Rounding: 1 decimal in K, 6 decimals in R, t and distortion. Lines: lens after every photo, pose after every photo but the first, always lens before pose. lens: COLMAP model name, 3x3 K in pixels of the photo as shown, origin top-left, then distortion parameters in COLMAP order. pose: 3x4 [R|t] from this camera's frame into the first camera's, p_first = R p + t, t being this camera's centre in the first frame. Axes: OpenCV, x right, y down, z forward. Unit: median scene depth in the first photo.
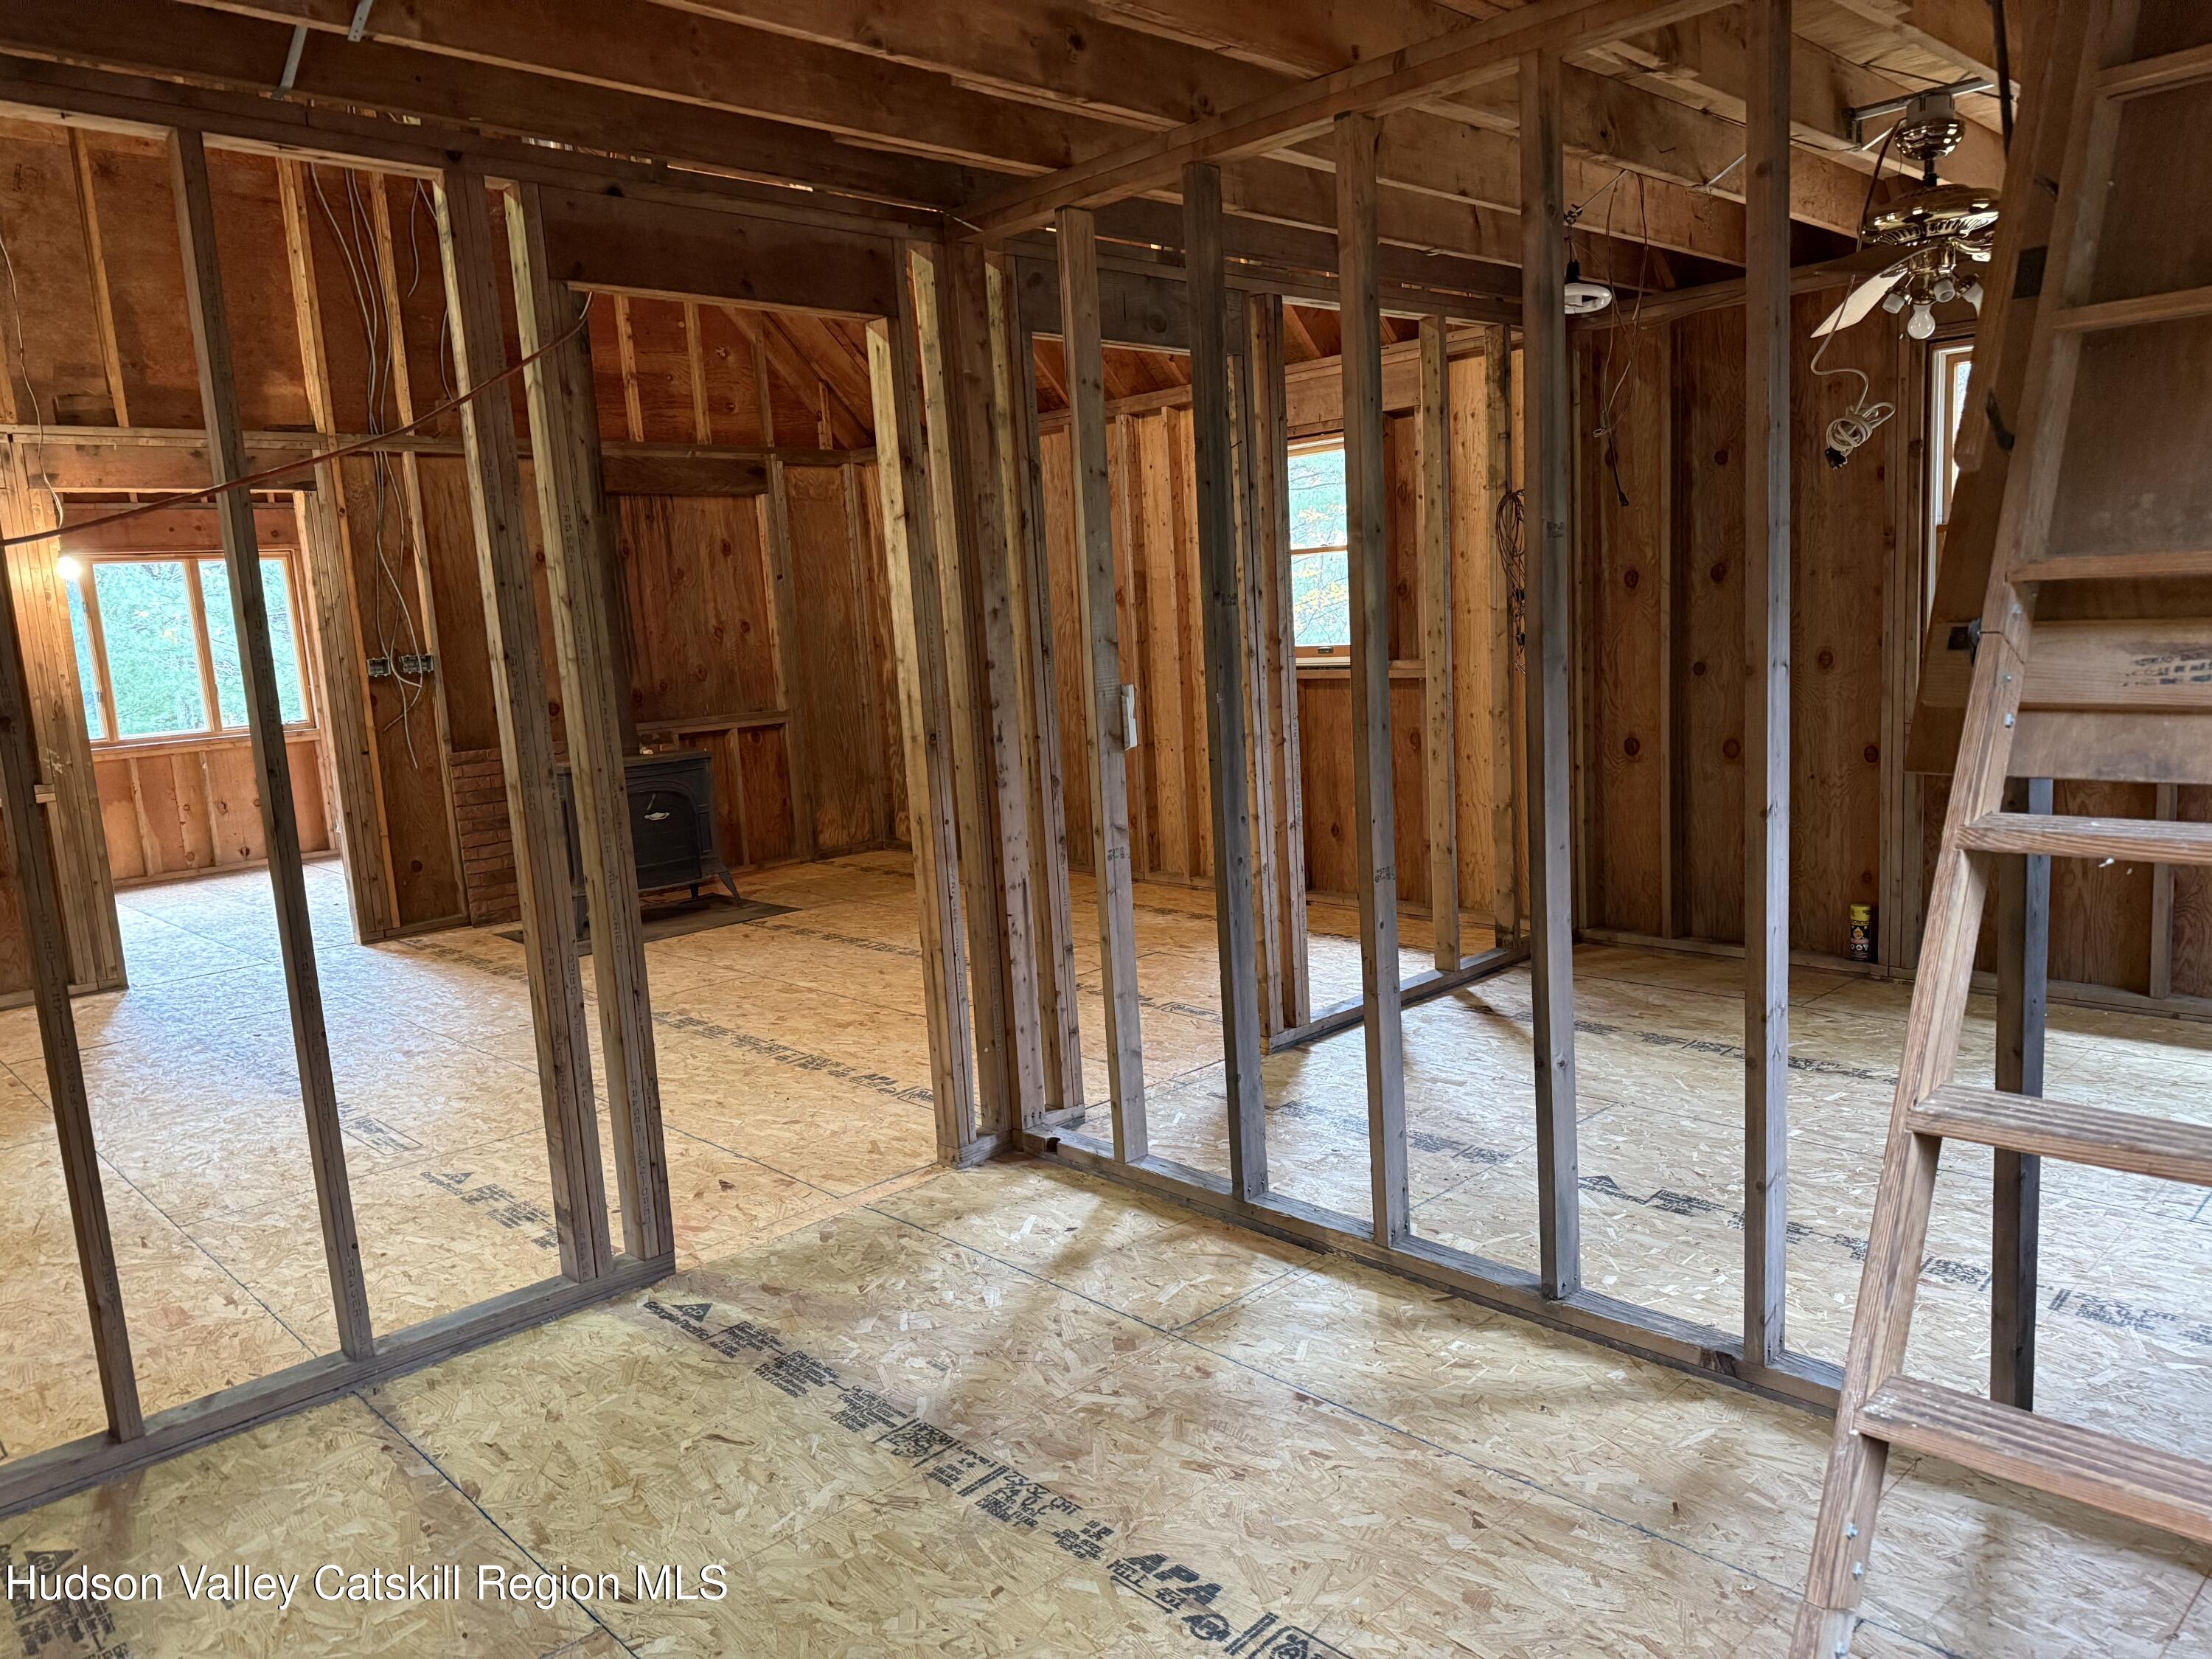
lens RADIAL K [[1548.8, 0, 1100.4], [0, 1548.8, 835.6], [0, 0, 1]] dist [0.074549, -0.088641]
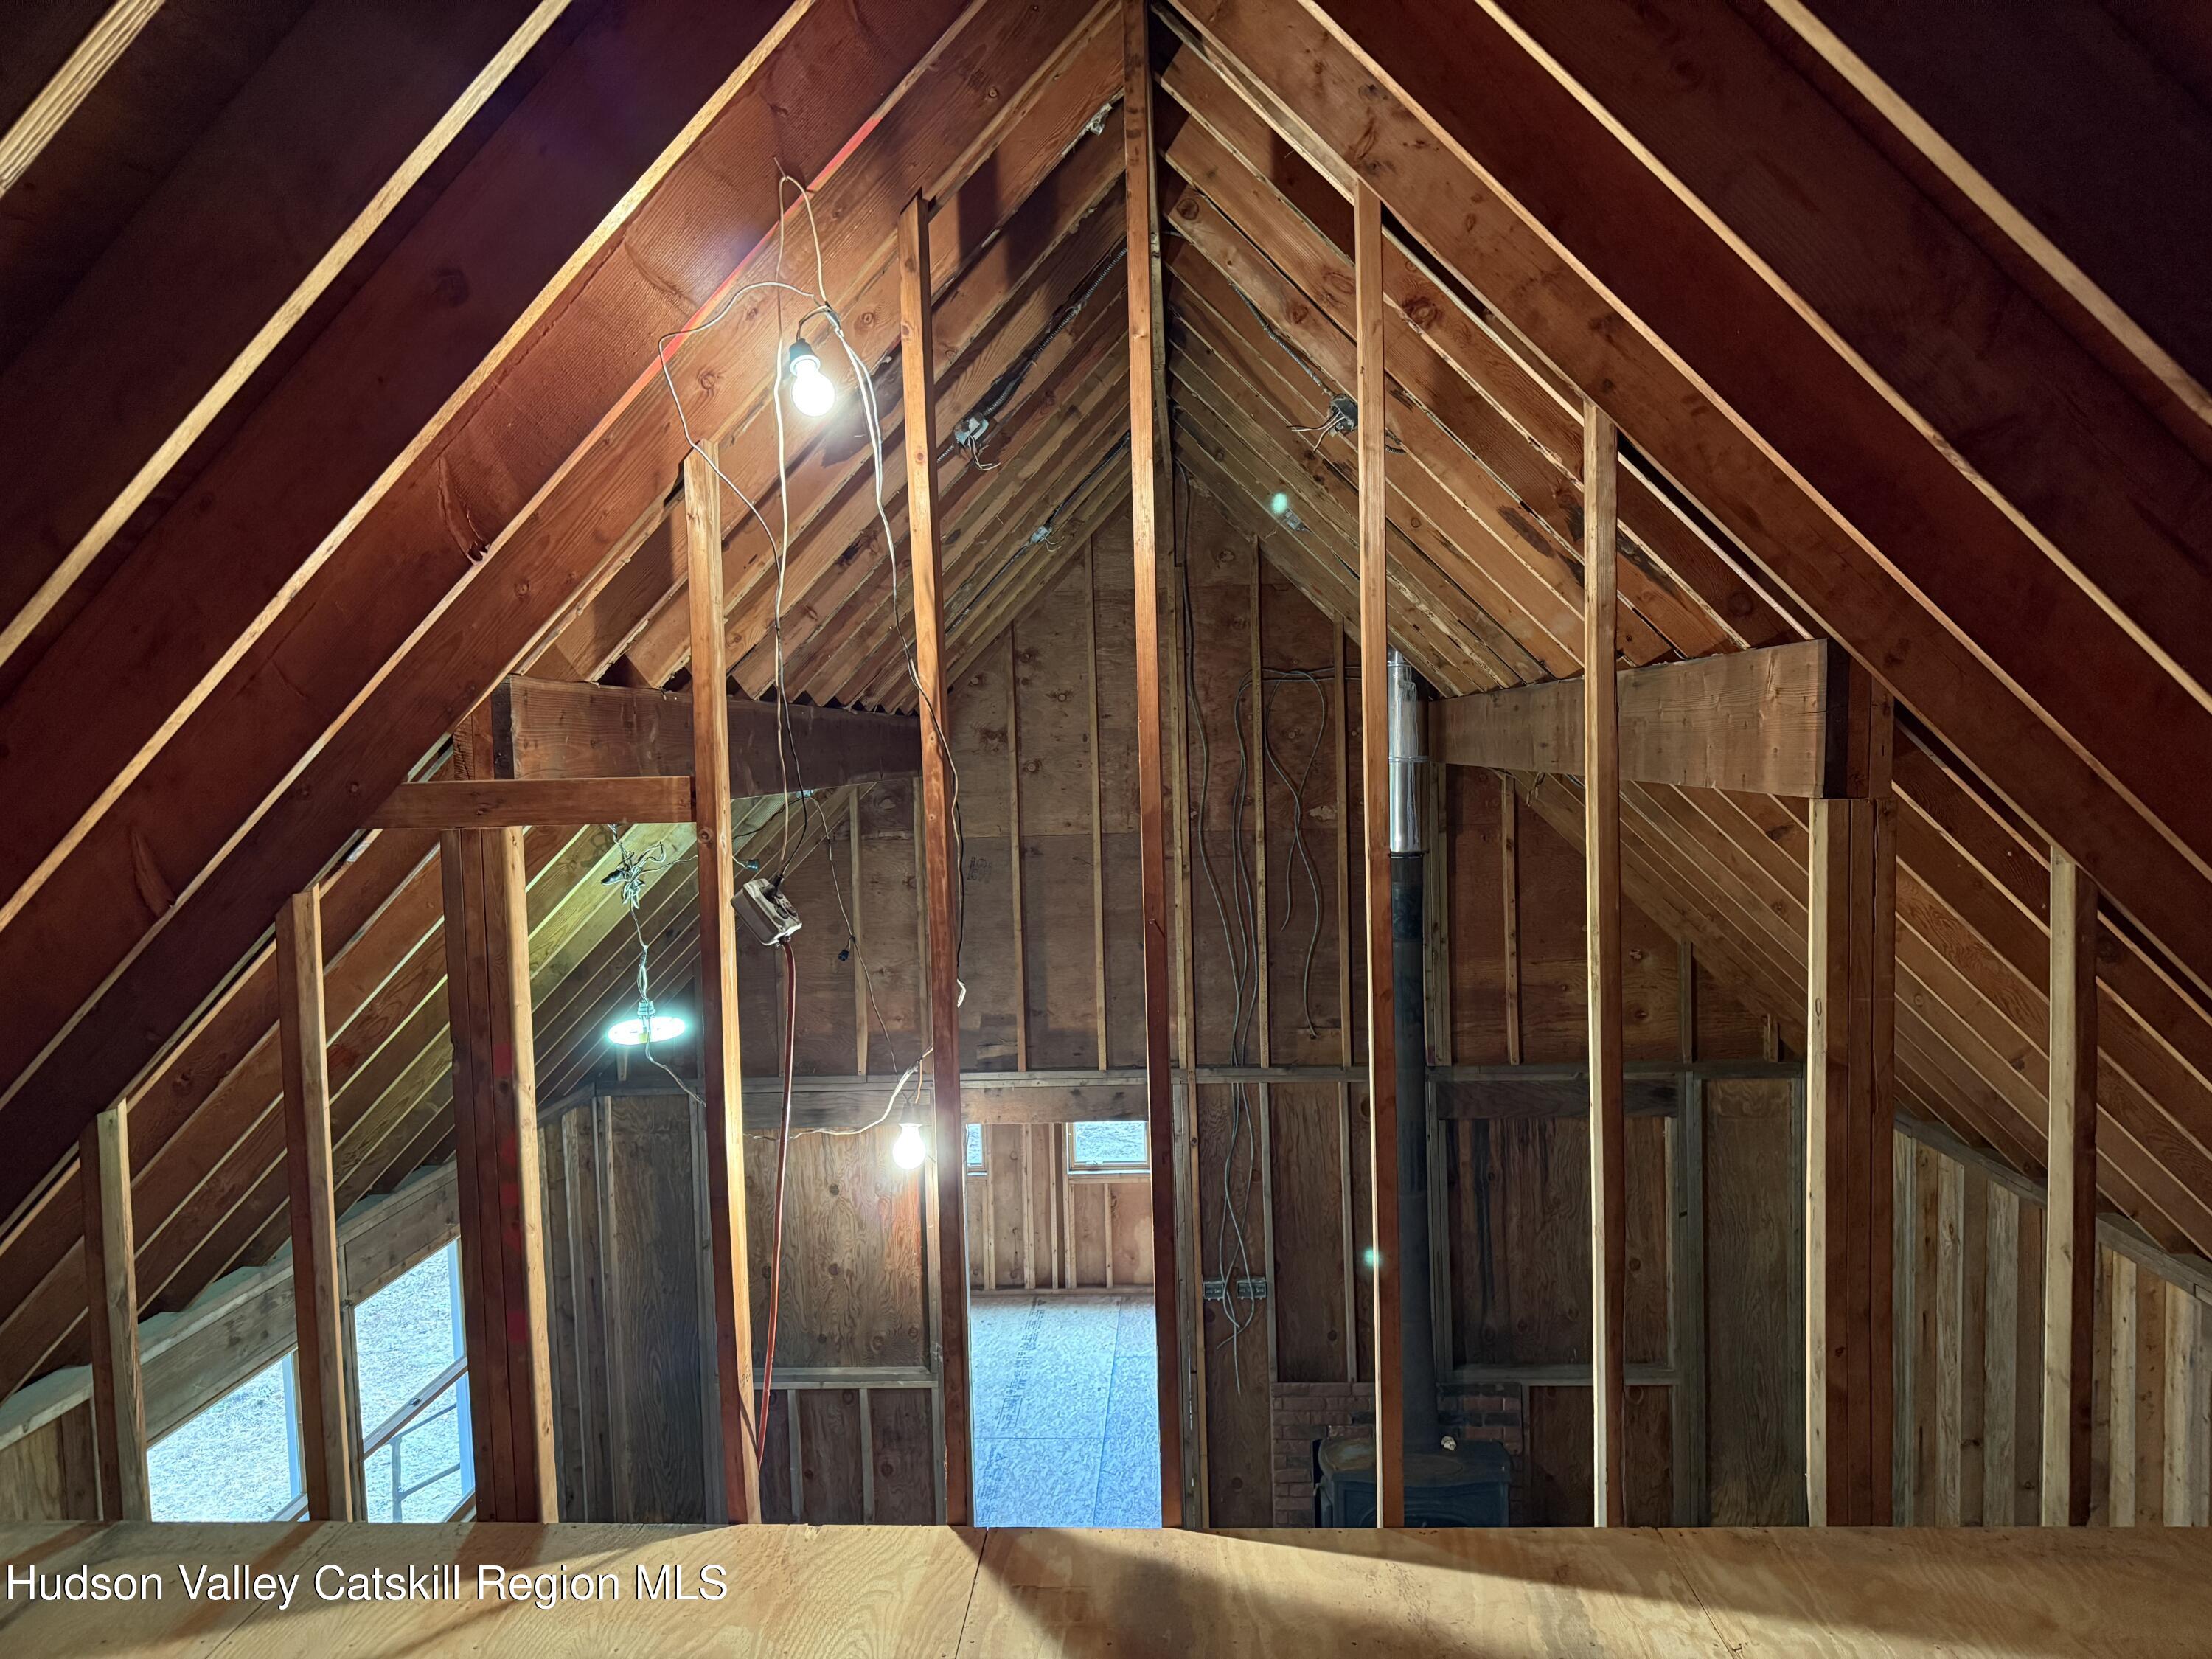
lens RADIAL K [[1548.8, 0, 1097.8], [0, 1548.8, 806.9], [0, 0, 1]] dist [0.074549, -0.088641]
pose [[0.684293, 0.071823, -0.725661, 0.204604], [-0.119639, 0.992711, -0.014564, -0.398692], [0.719325, 0.096784, 0.687898, 0.217341]]
